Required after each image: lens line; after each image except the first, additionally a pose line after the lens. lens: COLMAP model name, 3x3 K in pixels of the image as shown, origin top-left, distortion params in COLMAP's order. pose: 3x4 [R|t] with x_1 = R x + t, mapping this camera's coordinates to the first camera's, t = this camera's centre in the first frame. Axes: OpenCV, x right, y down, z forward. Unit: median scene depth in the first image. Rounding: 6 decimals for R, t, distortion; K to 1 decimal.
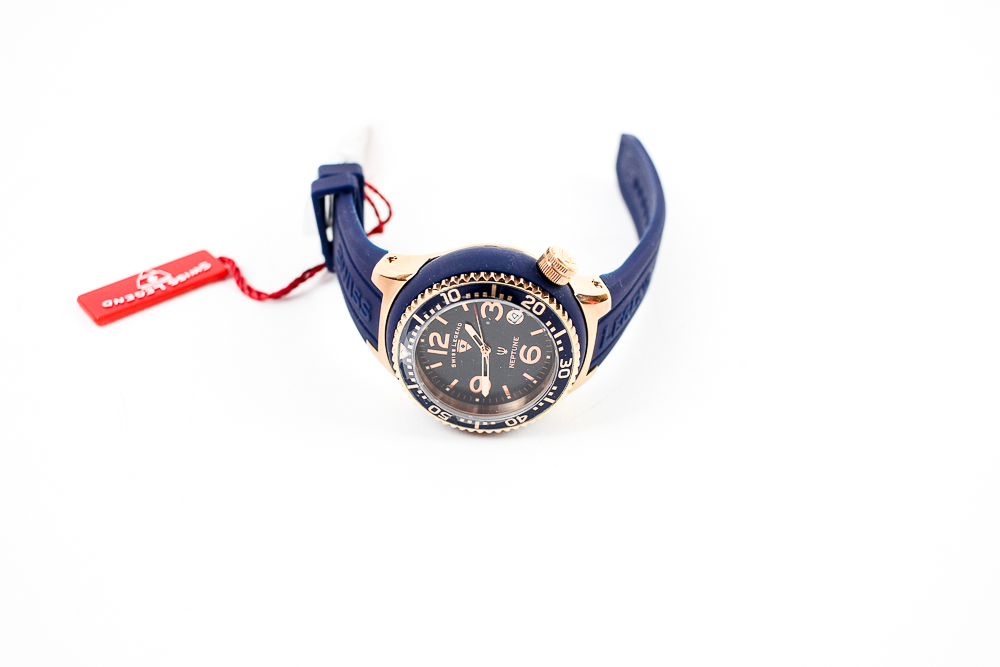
lens RADIAL K [[1212.7, 0, 502.9], [0, 1212.7, 334.7], [0, 0, 1]] dist [-0.065011, 0.000000]
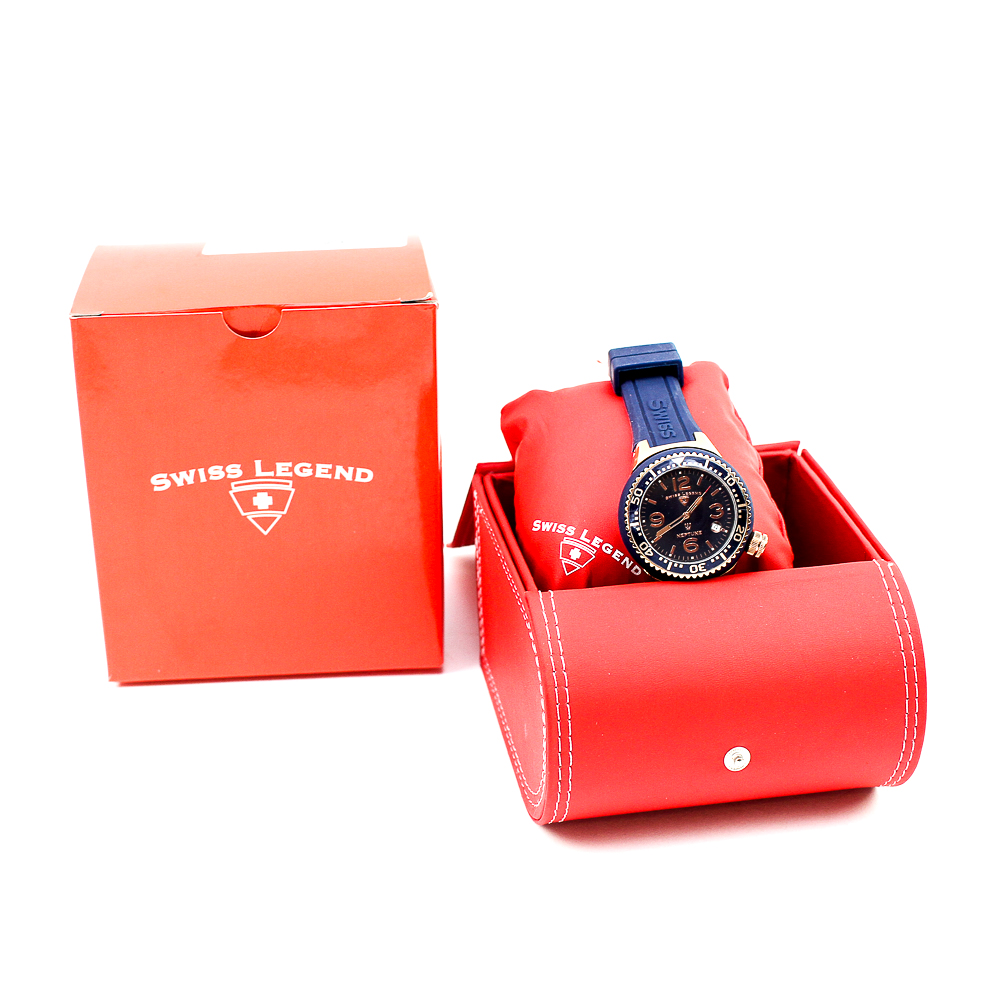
lens RADIAL K [[1785.8, 0, 497.0], [0, 1785.8, 502.2], [0, 0, 1]] dist [-0.034187, 0.000000]
pose [[0.281306, 0.959527, -0.013229, -0.065726], [-0.821120, 0.233548, -0.520786, 1.335403], [-0.496618, 0.157363, 0.853585, -0.747213]]
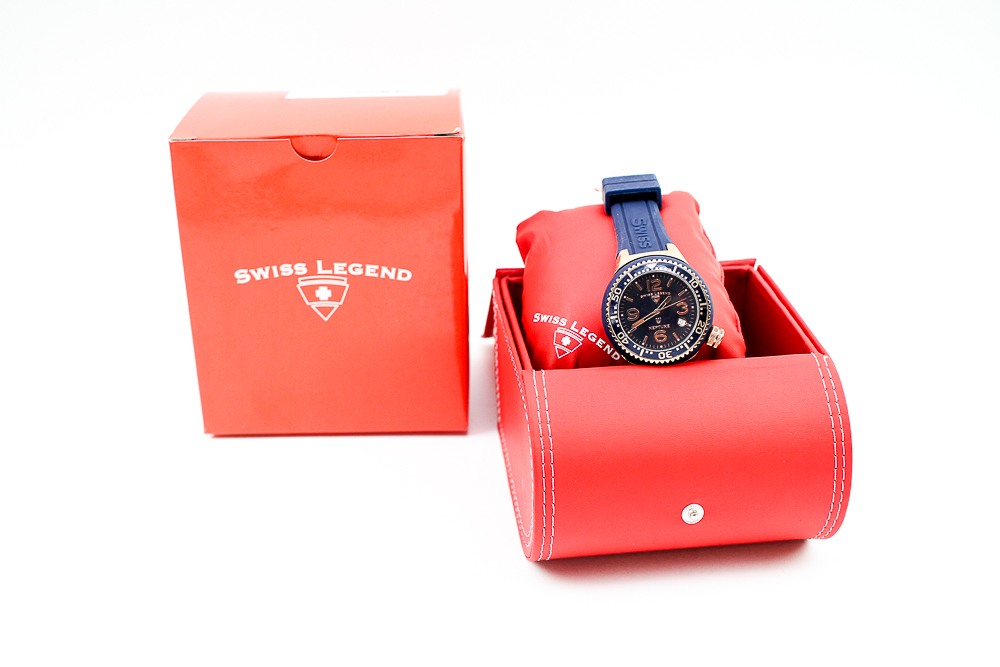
lens RADIAL K [[1212.7, 0, 516.3], [0, 1212.7, 330.6], [0, 0, 1]] dist [-0.065011, 0.000000]
pose [[0.253239, 0.967279, -0.015551, -0.011477], [-0.846691, 0.213836, -0.487225, 1.069840], [-0.467957, 0.136551, 0.873138, -0.462056]]
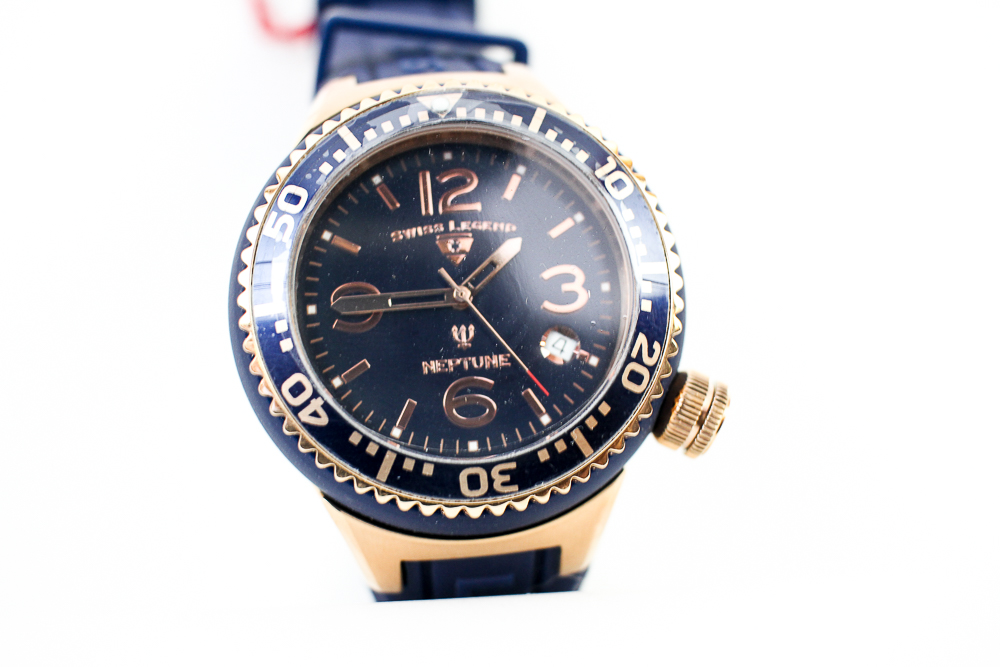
lens RADIAL K [[1212.7, 0, 497.9], [0, 1212.7, 337.9], [0, 0, 1]] dist [-0.065011, 0.000000]
pose [[0.232925, 0.964806, -0.122050, 0.055022], [-0.775447, 0.108523, -0.622017, 0.270515], [-0.586880, 0.239527, 0.773433, 0.666693]]
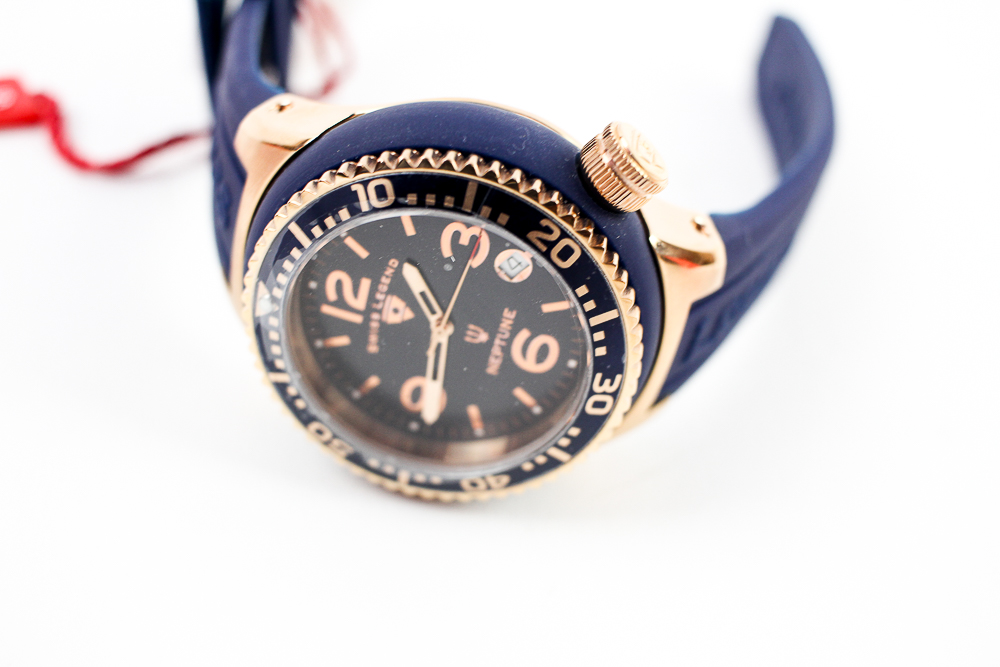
lens RADIAL K [[1212.7, 0, 498.1], [0, 1212.7, 332.5], [0, 0, 1]] dist [-0.065011, 0.000000]
pose [[0.984893, 0.164285, -0.054729, 0.033143], [-0.163444, 0.986359, 0.019546, 0.002175], [0.057194, -0.010306, 0.998310, 0.535114]]
